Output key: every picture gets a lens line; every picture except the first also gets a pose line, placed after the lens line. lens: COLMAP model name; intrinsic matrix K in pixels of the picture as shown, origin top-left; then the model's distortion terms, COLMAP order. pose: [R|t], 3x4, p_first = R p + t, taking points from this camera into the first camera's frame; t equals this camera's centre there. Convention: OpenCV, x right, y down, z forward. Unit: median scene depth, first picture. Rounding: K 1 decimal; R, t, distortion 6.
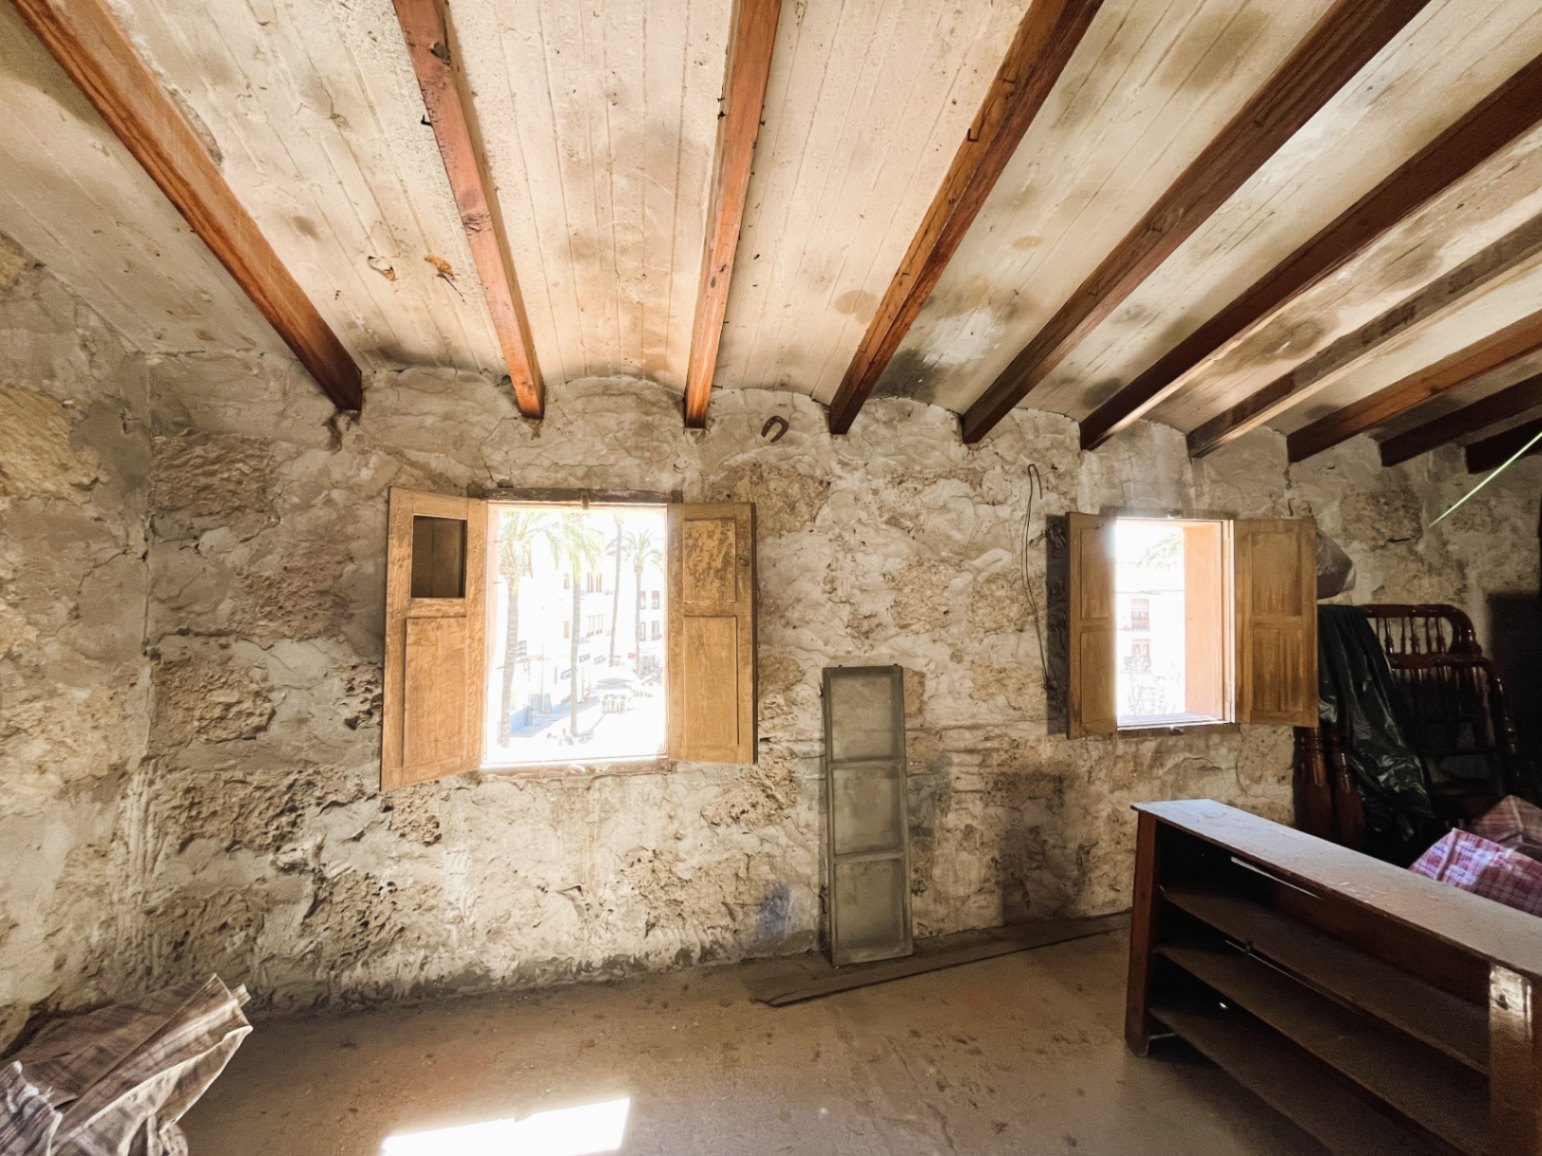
lens RADIAL K [[635.1, 0, 774.6], [0, 635.1, 577.9], [0, 0, 1]] dist [0.000997, -0.000706]
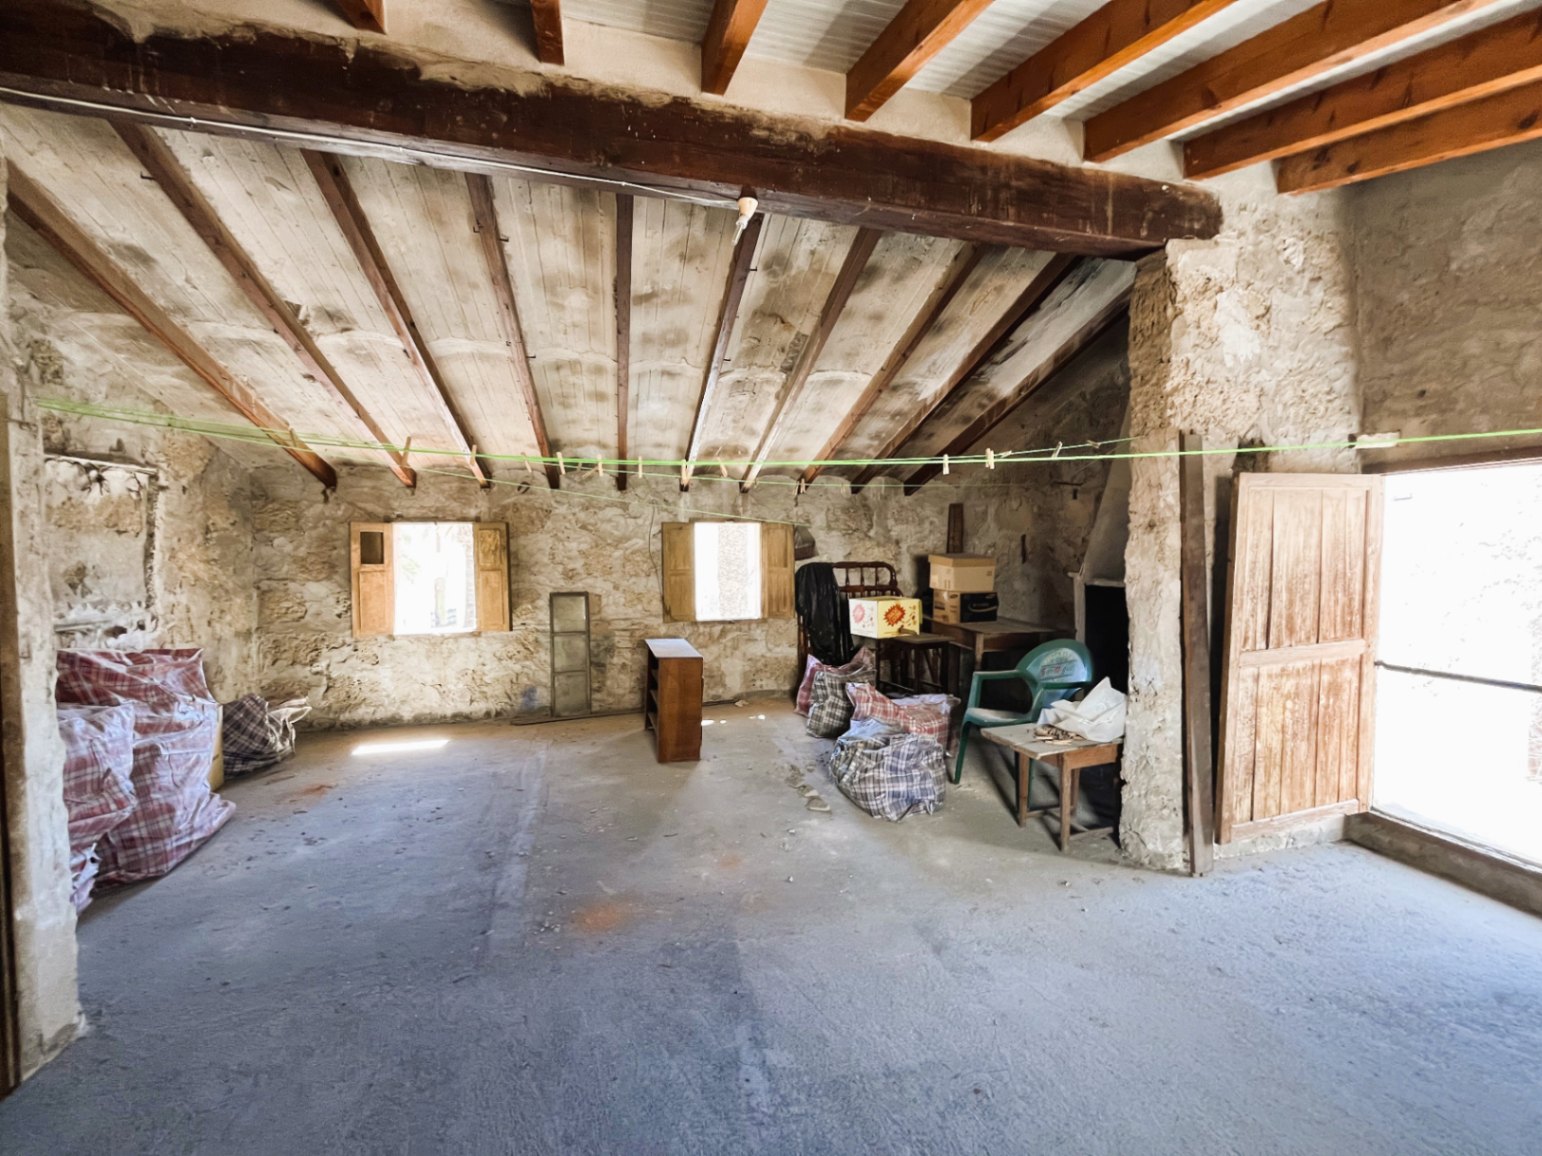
lens RADIAL K [[635.1, 0, 778.3], [0, 635.1, 578.1], [0, 0, 1]] dist [0.000997, -0.000706]
pose [[0.999012, -0.013163, 0.042445, 0.764207], [0.010646, 0.998201, 0.058998, -0.034567], [-0.043146, -0.058488, 0.997355, -1.246012]]
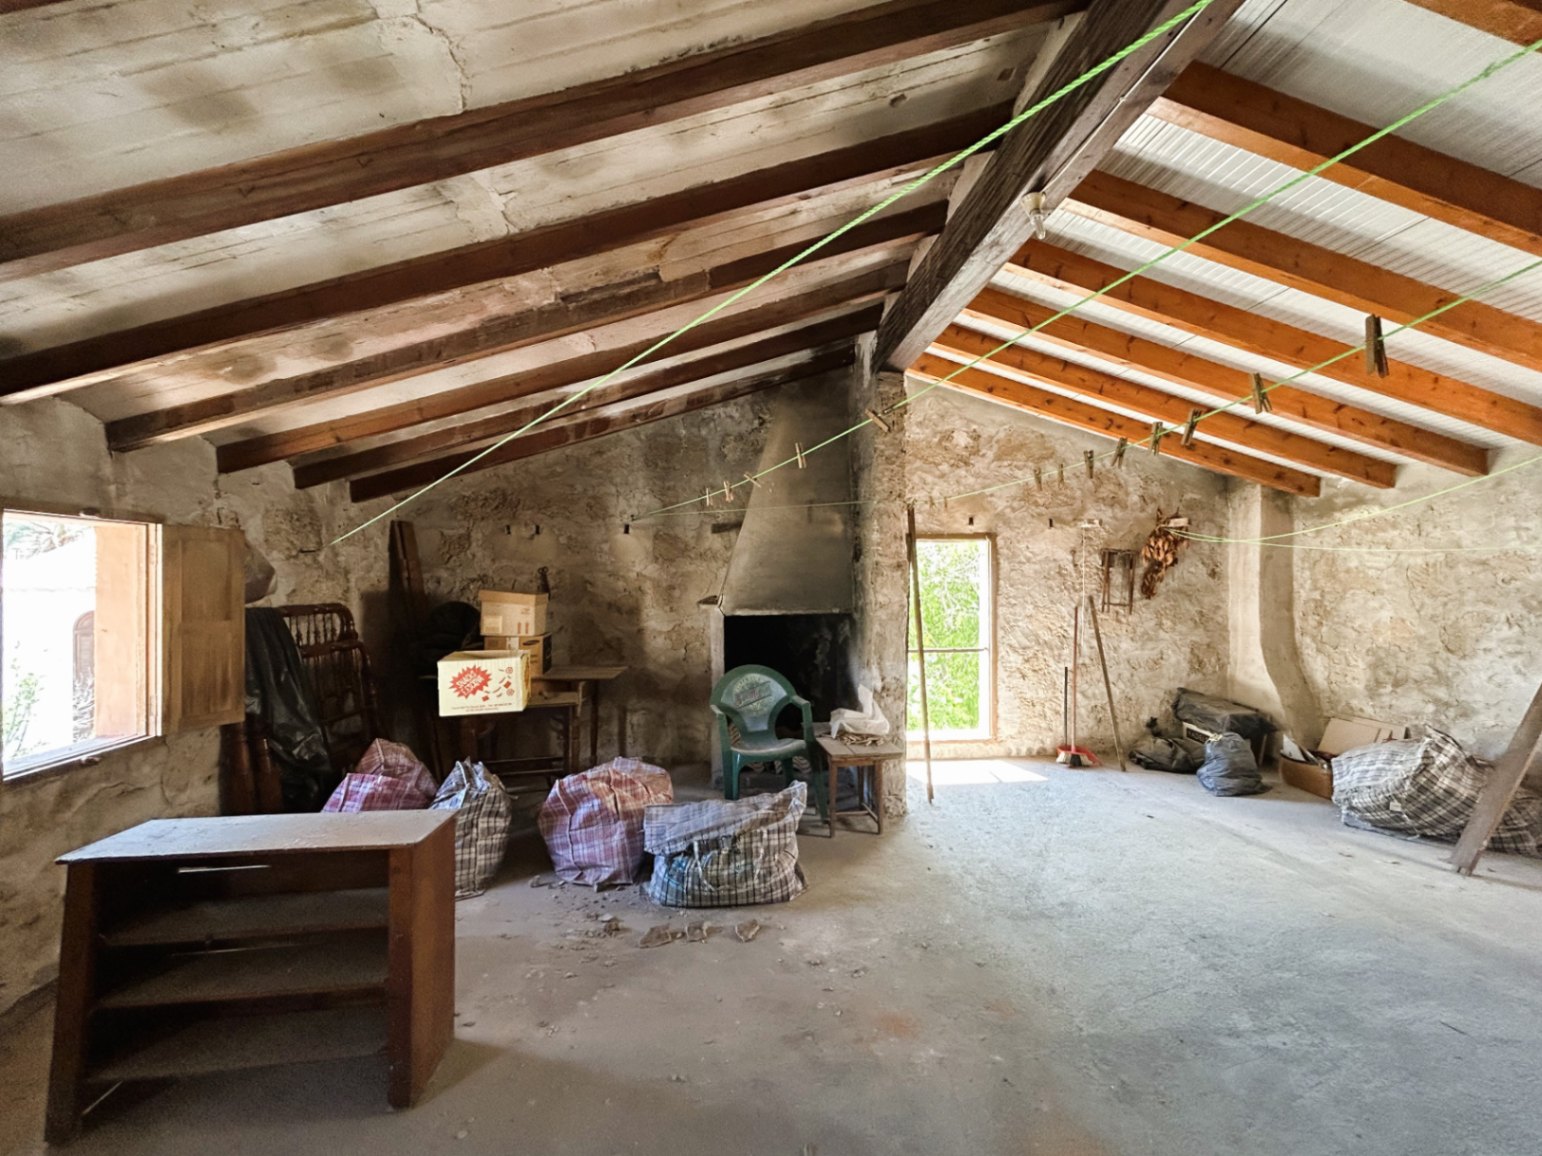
lens RADIAL K [[635.1, 0, 772.2], [0, 635.1, 573.7], [0, 0, 1]] dist [0.000997, -0.000706]
pose [[0.128637, 0.004989, 0.991679, -0.122756], [-0.009681, 0.999946, -0.003775, -0.024929], [-0.991644, -0.009115, 0.128678, -0.042052]]
